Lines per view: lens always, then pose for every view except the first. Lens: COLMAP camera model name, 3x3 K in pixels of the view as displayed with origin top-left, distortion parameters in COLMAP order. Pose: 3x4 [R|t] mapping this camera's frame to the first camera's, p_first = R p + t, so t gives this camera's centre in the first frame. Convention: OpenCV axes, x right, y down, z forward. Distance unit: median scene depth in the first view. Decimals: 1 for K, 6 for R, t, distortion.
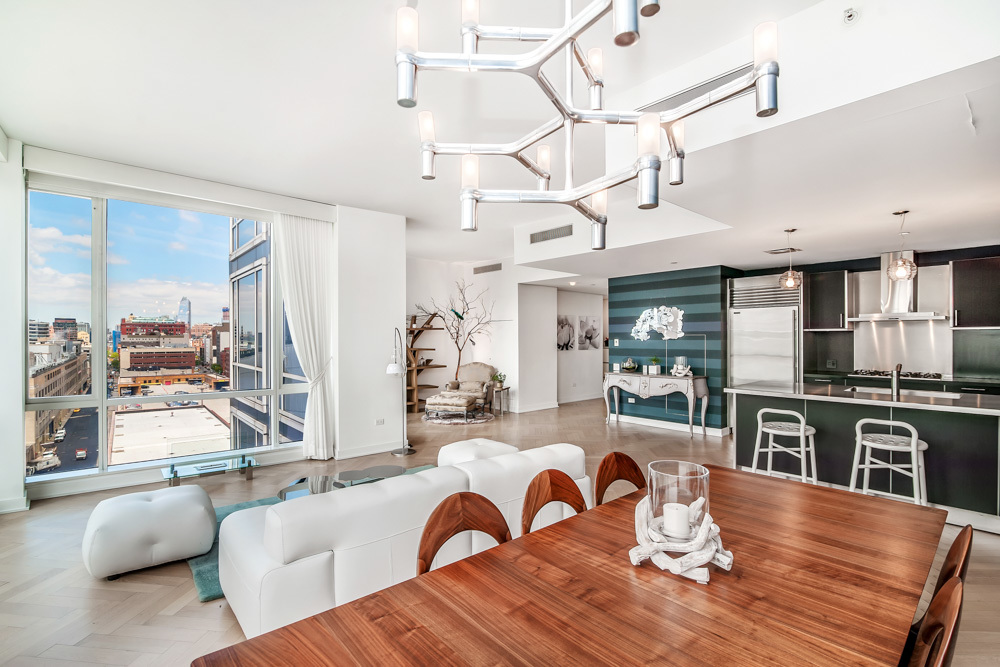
lens RADIAL K [[462.0, 0, 500.0], [0, 462.0, 333.5], [0, 0, 1]] dist [-0.001818, -0.000210]
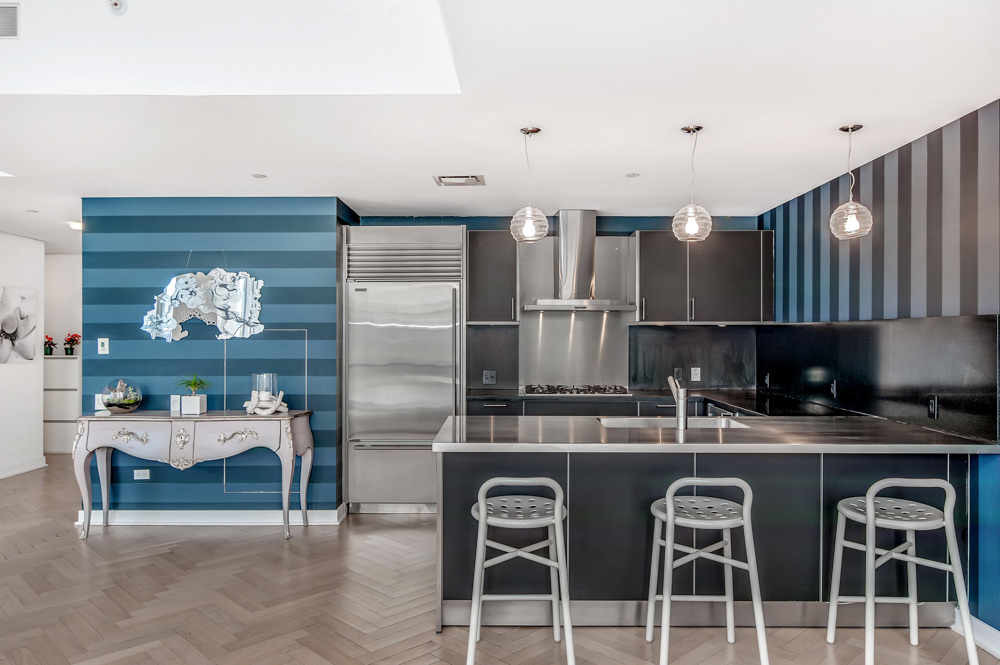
lens RADIAL K [[721.5, 0, 500.0], [0, 721.5, 332.5], [0, 0, 1]] dist [-0.005250, -0.002622]
pose [[0.663828, 0.008011, 0.747842, -0.010605], [-0.007960, 0.999962, -0.003647, 0.007241], [-0.747843, -0.003531, 0.663866, 0.307140]]
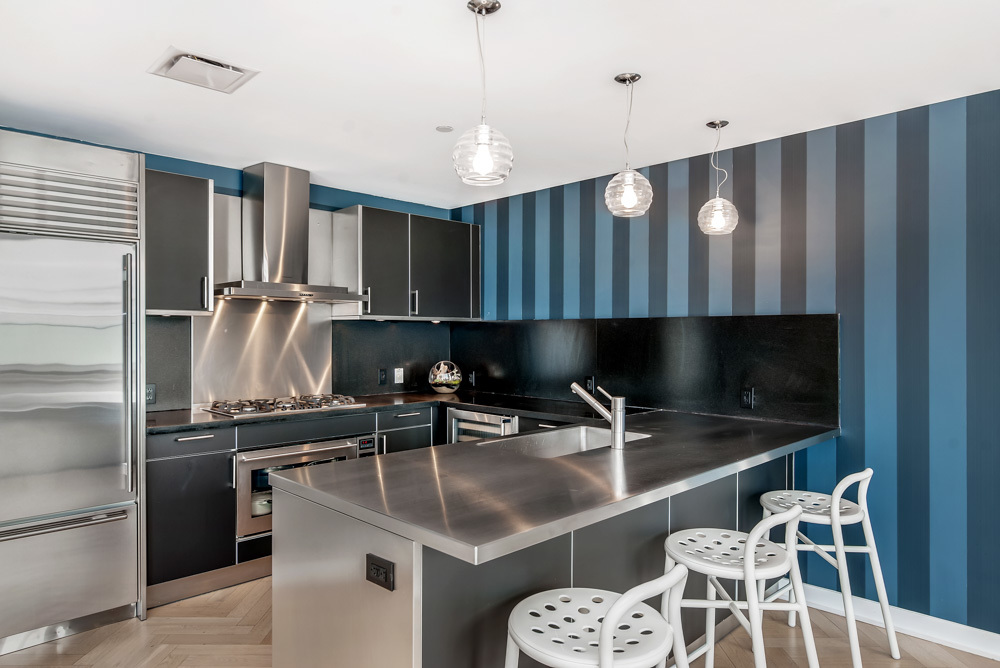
lens RADIAL K [[631.0, 0, 500.0], [0, 631.0, 334.0], [0, 0, 1]] dist [0.001322, 0.000475]
pose [[-0.076521, 0.005319, 0.997054, 0.109327], [-0.007135, 0.999957, -0.005882, 0.010917], [-0.997042, -0.007564, -0.076480, 0.663703]]
